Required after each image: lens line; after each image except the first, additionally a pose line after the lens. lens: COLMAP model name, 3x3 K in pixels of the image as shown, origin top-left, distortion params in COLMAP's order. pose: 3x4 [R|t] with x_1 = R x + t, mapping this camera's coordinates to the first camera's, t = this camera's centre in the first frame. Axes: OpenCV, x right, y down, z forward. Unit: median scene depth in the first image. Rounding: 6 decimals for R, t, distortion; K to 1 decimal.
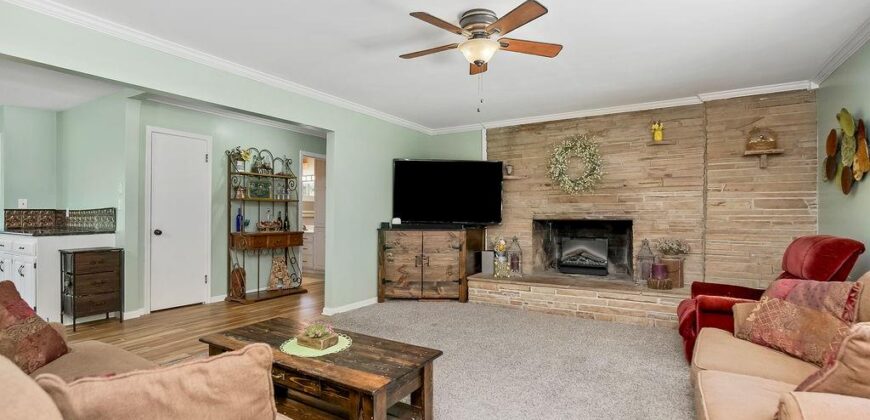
lens RADIAL K [[412.8, 0, 441.3], [0, 412.8, 210.4], [0, 0, 1]] dist [-0.006630, 0.000337]
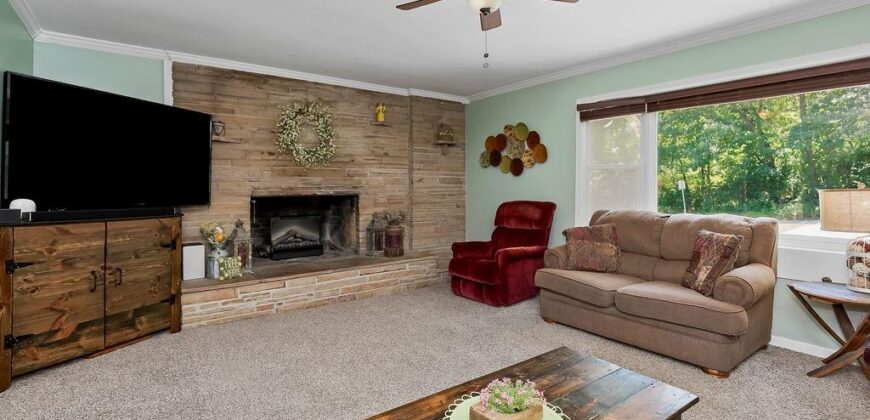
lens RADIAL K [[412.8, 0, 451.9], [0, 412.8, 180.6], [0, 0, 1]] dist [-0.006630, 0.000337]
pose [[0.364314, 0.015392, 0.931149, -0.385873], [-0.000157, 0.999864, -0.016466, 0.005016], [-0.931276, 0.005852, 0.364267, 0.394490]]
